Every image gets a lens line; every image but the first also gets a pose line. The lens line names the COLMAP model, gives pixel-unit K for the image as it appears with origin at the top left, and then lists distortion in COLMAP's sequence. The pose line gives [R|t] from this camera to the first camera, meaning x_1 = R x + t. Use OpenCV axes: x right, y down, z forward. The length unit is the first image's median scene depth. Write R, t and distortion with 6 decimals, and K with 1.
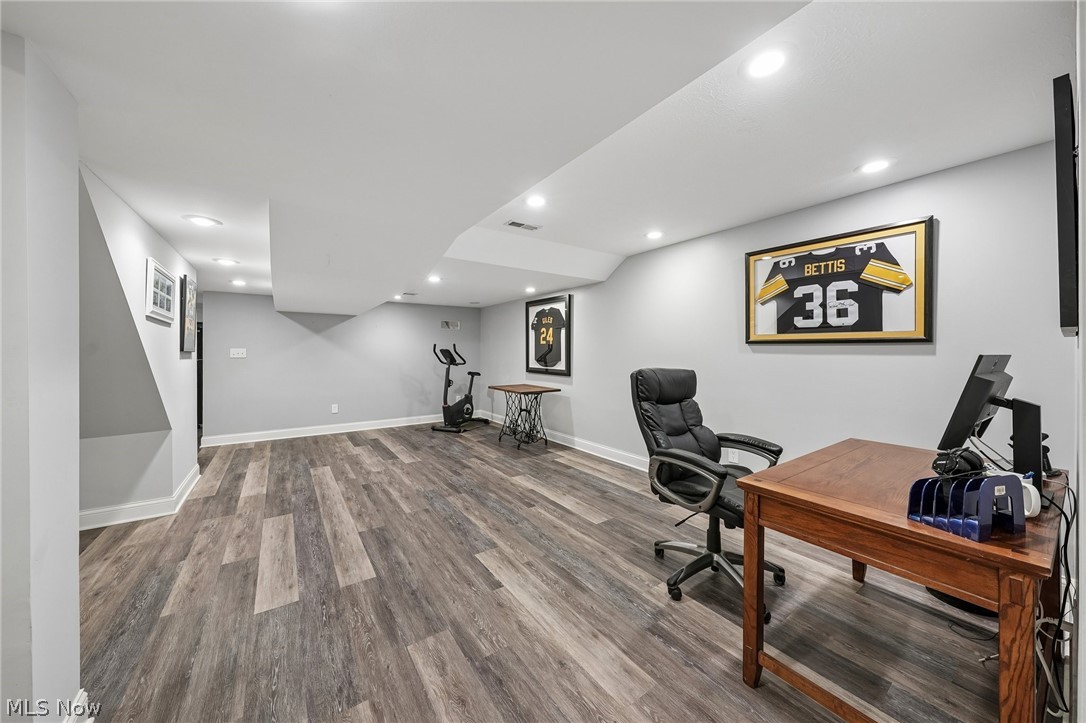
lens RADIAL K [[377.1, 0, 542.7], [0, 377.1, 353.6], [0, 0, 1]] dist [0.001184, 0.000091]
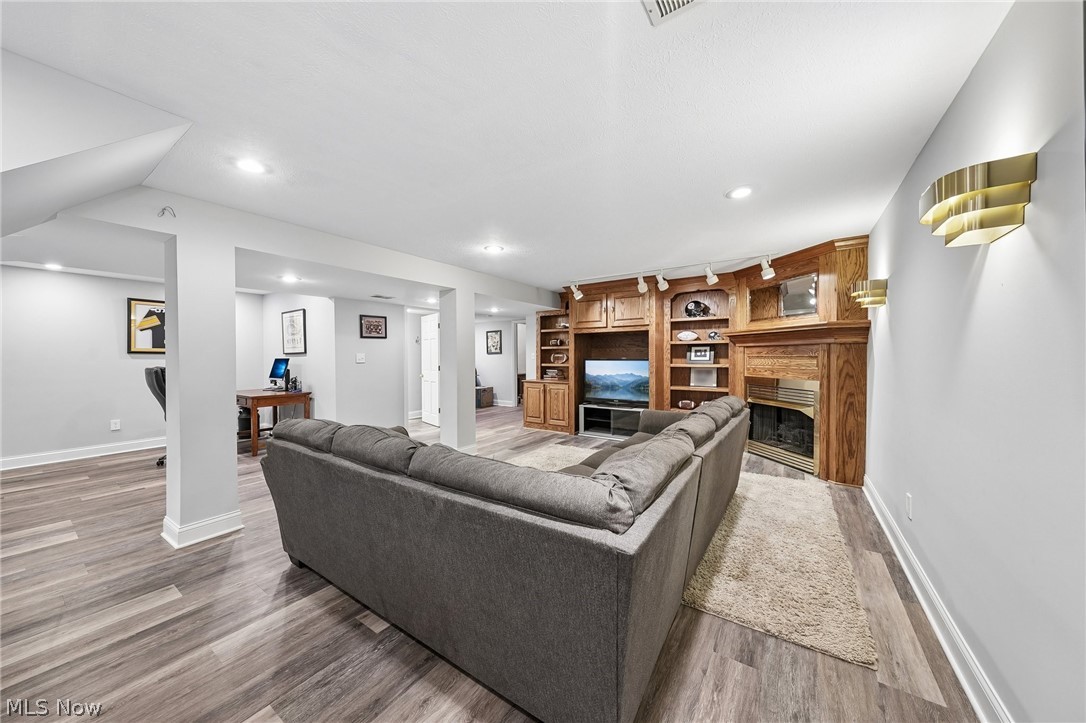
lens RADIAL K [[377.1, 0, 541.0], [0, 377.1, 359.3], [0, 0, 1]] dist [0.001184, 0.000091]
pose [[-0.354501, -0.003891, 0.935047, -0.948499], [0.008045, 0.999942, 0.007211, 0.001760], [-0.935021, 0.010078, -0.354449, -0.054561]]
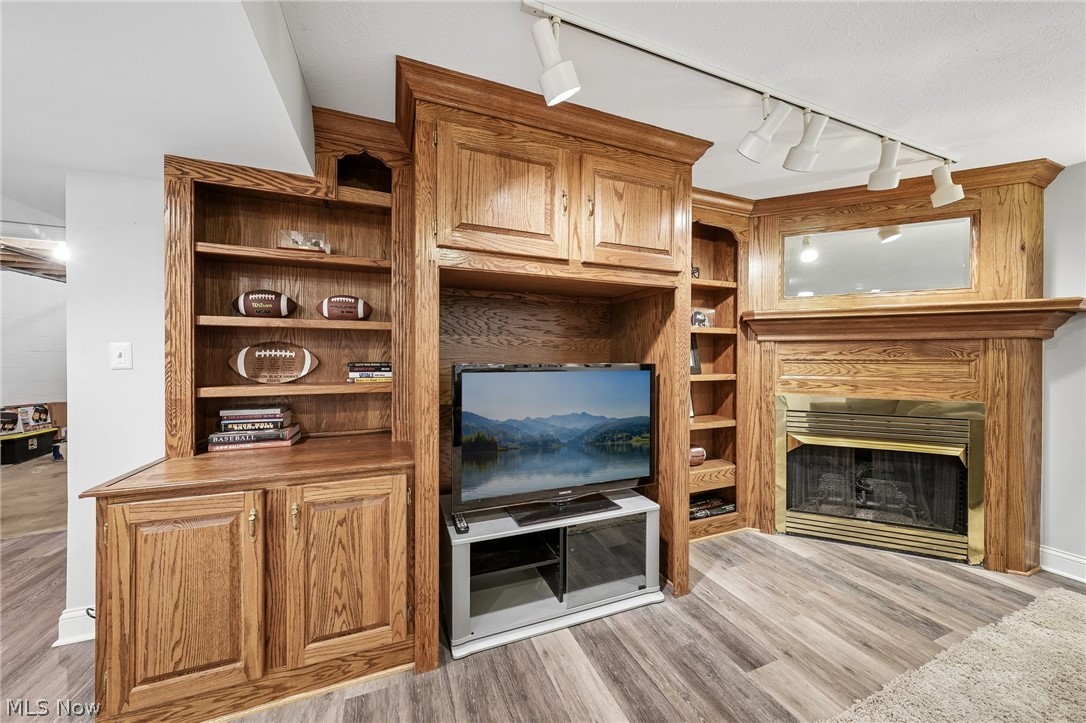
lens RADIAL K [[377.1, 0, 539.6], [0, 377.1, 359.0], [0, 0, 1]] dist [0.001184, 0.000091]
pose [[-0.973102, -0.002560, 0.230359, -0.067393], [0.000035, 0.999937, 0.011261, -0.000593], [-0.230373, 0.010966, -0.973041, -0.285810]]
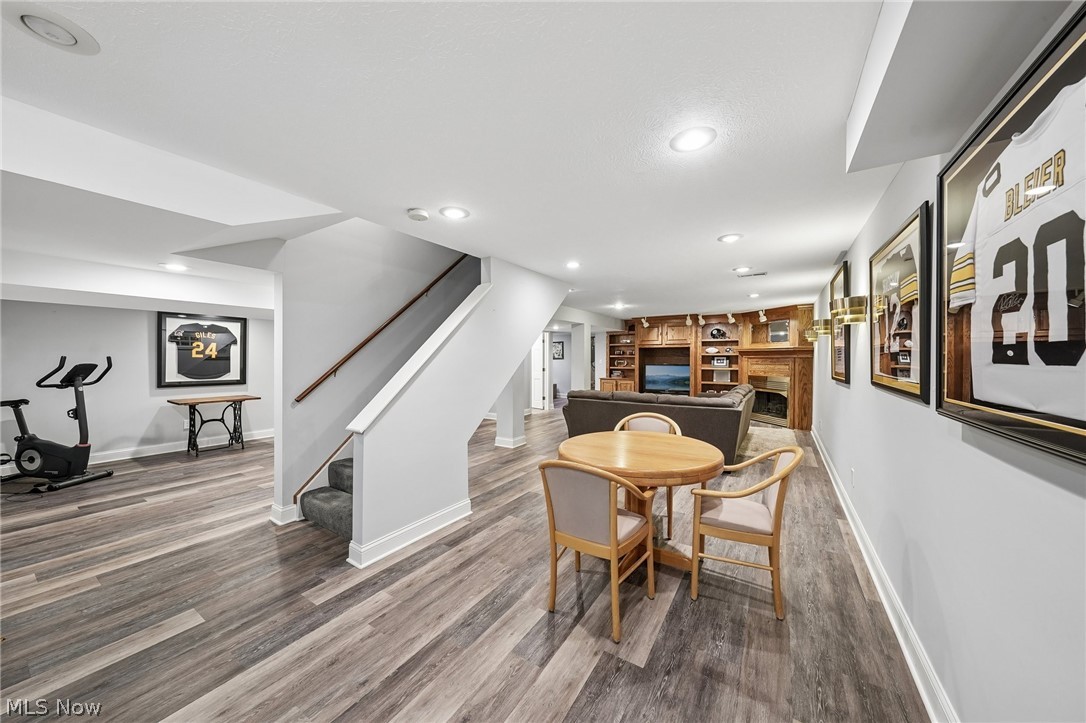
lens RADIAL K [[377.1, 0, 544.8], [0, 377.1, 360.1], [0, 0, 1]] dist [0.001184, 0.000091]
pose [[-0.392805, -0.003550, 0.919615, -1.369361], [0.003774, 0.999978, 0.005472, -0.020470], [-0.919614, 0.005620, -0.392783, 0.542920]]
